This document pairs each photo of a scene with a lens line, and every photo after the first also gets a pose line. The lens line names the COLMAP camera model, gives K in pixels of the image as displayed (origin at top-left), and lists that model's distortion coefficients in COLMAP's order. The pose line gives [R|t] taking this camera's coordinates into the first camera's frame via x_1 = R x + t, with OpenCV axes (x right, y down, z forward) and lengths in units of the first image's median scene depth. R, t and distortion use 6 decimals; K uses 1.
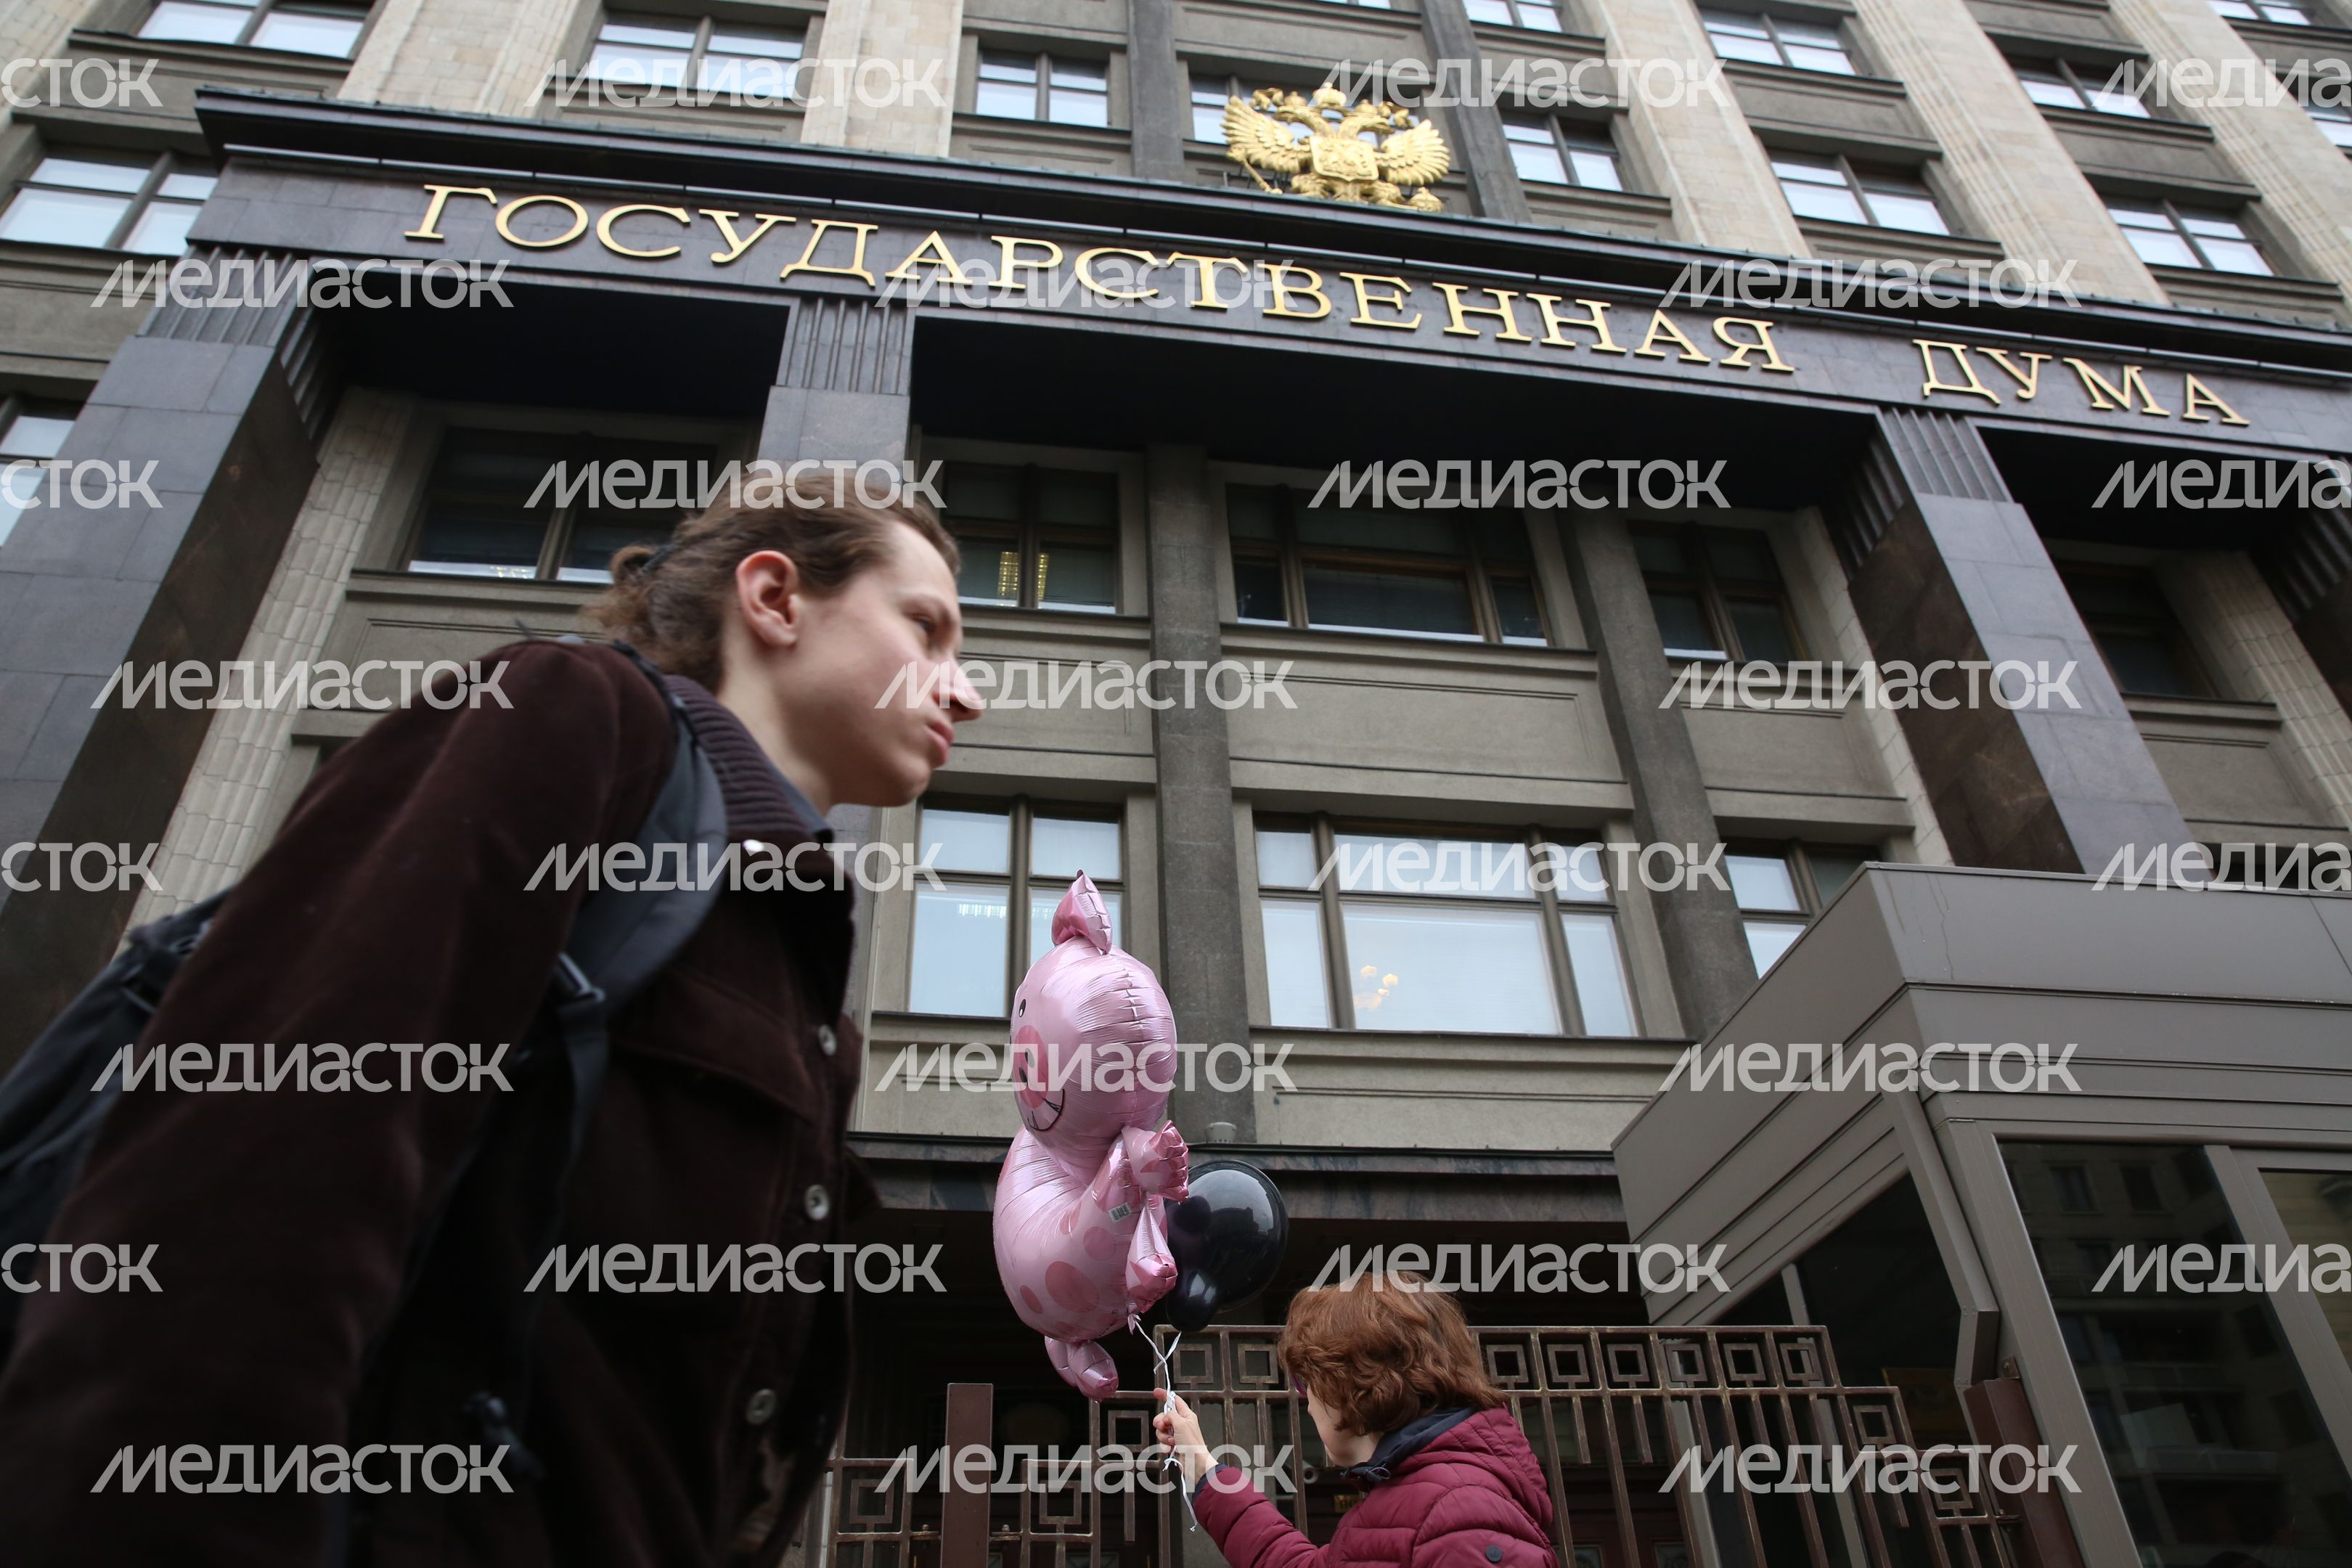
lens RADIAL K [[1561.3, 0, 1151.7], [0, 1561.3, 784.9], [0, 0, 1]] dist [-0.102641, 0.068407]
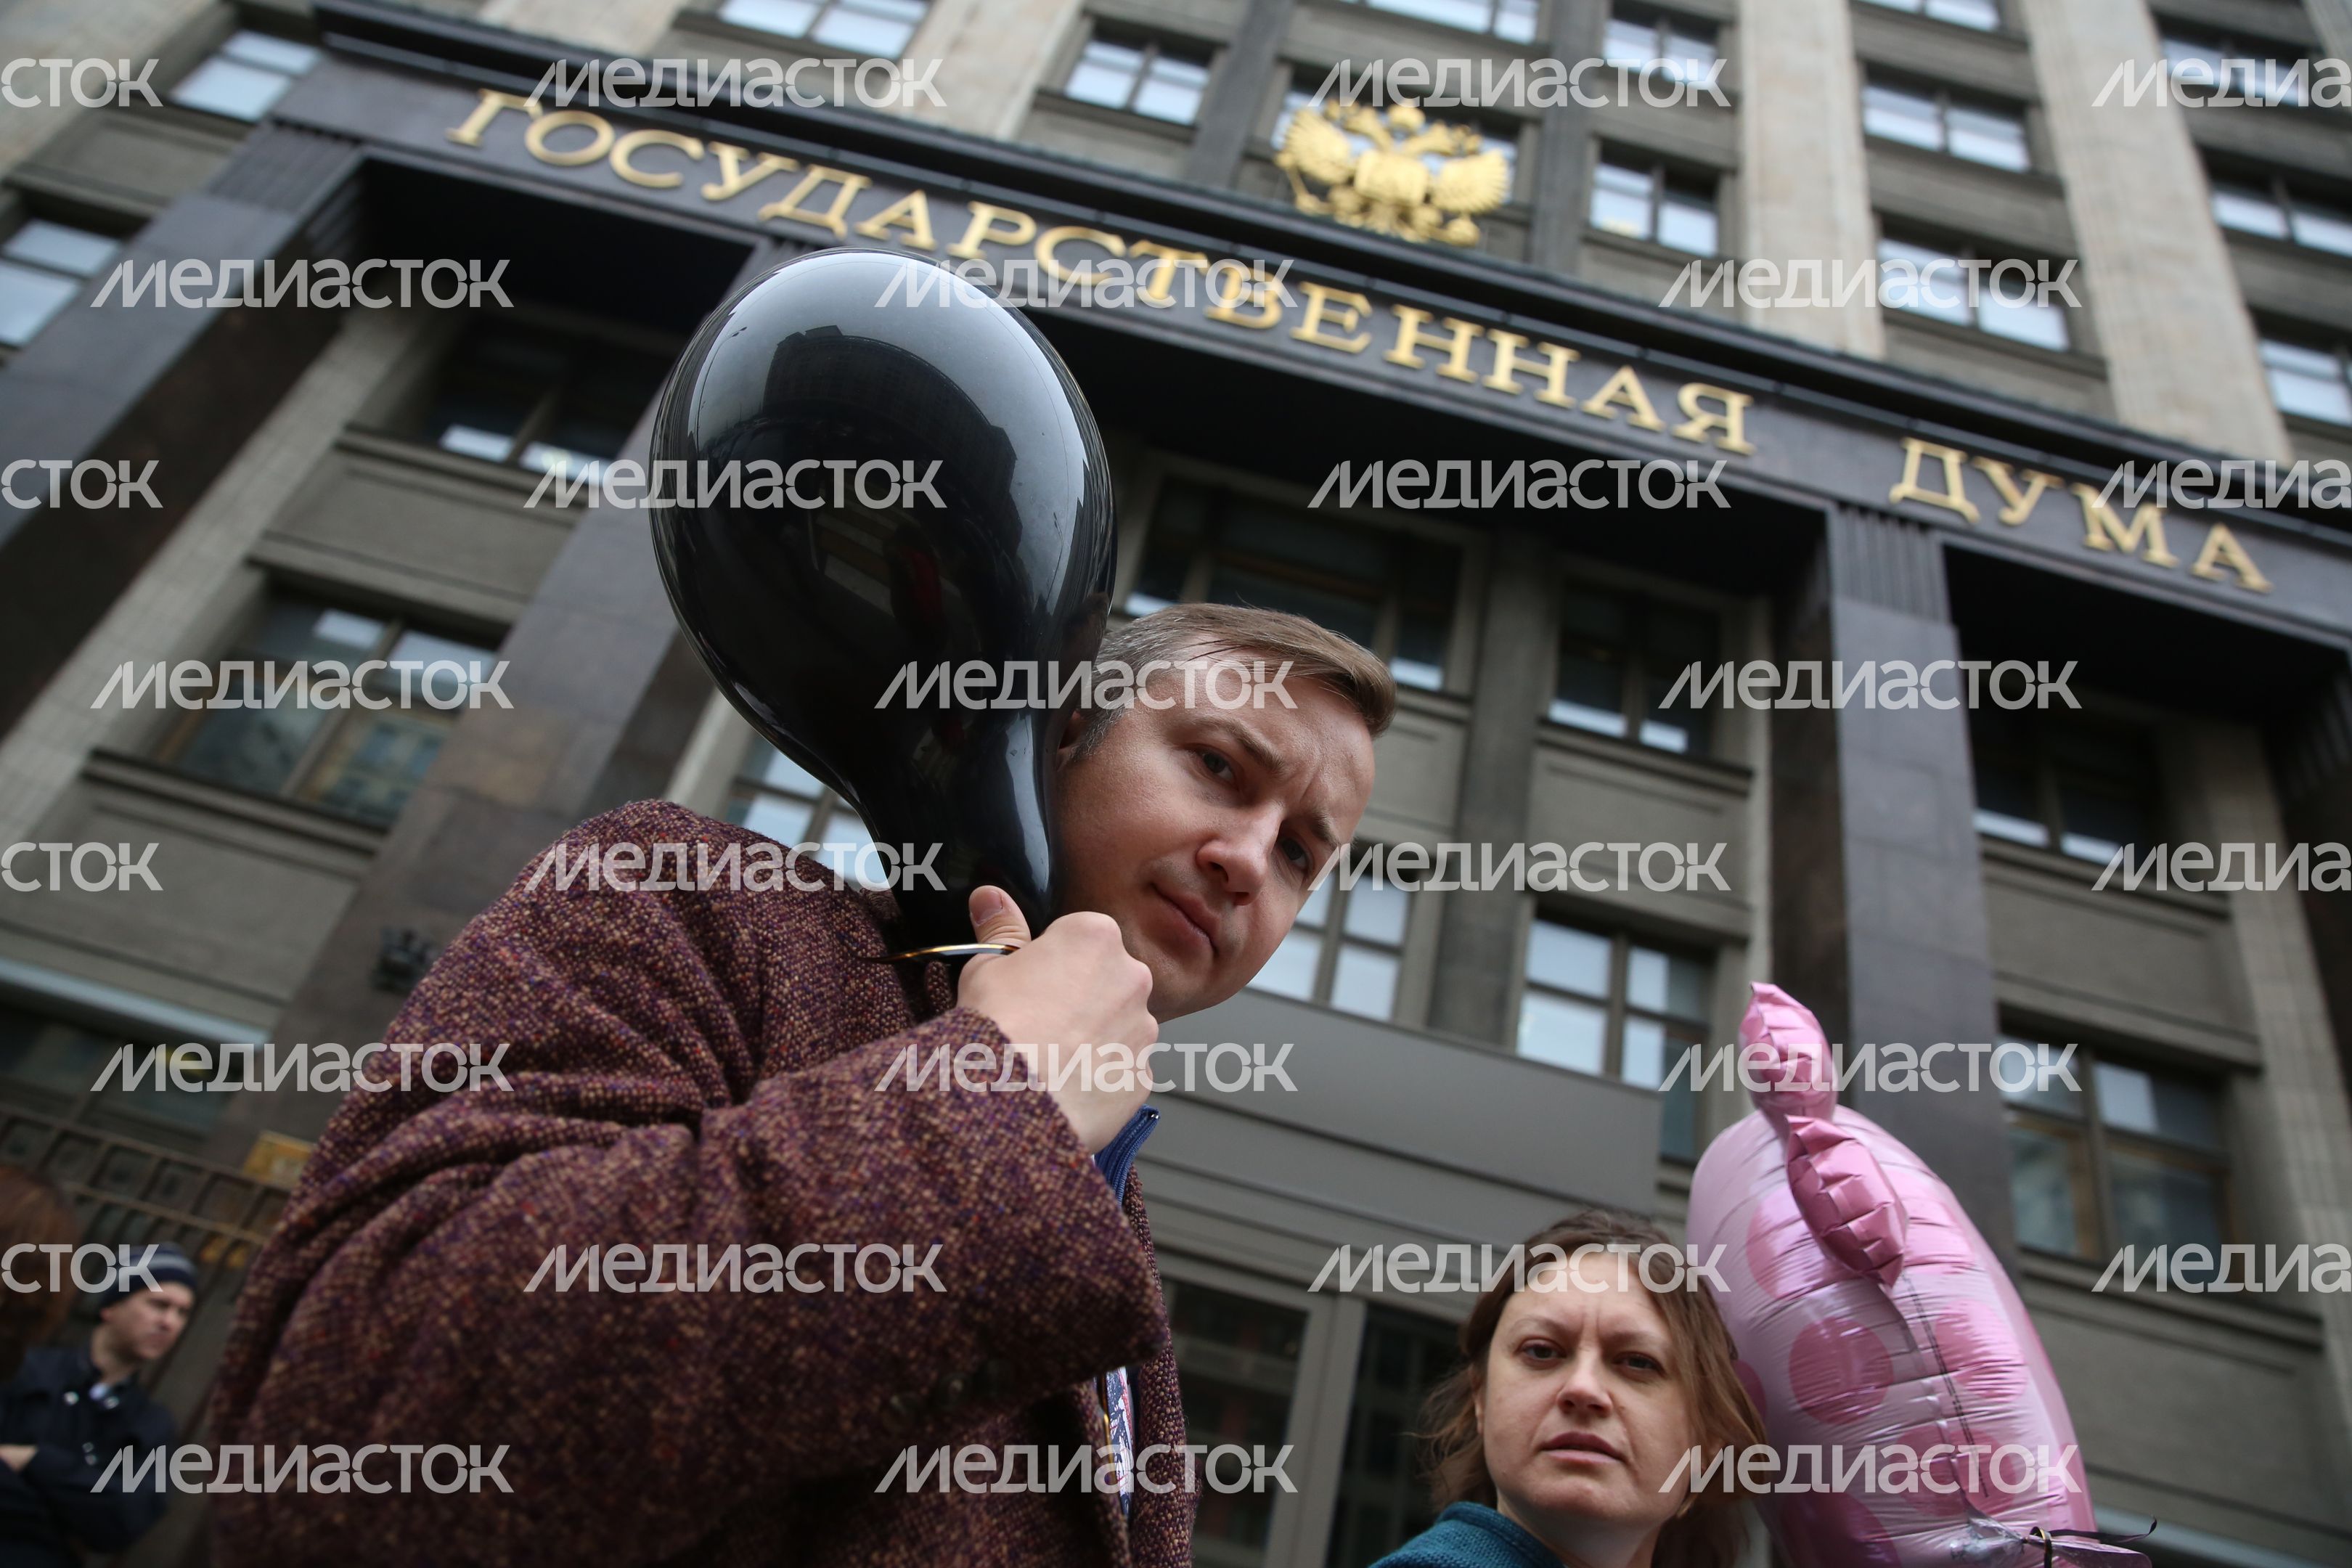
lens RADIAL K [[1561.3, 0, 1171.7], [0, 1561.3, 771.0], [0, 0, 1]] dist [-0.102641, 0.068407]
pose [[0.969777, 0.189996, -0.153081, 0.239155], [-0.190012, 0.981672, 0.014660, -0.017384], [0.153060, 0.014870, 0.988105, -0.009868]]
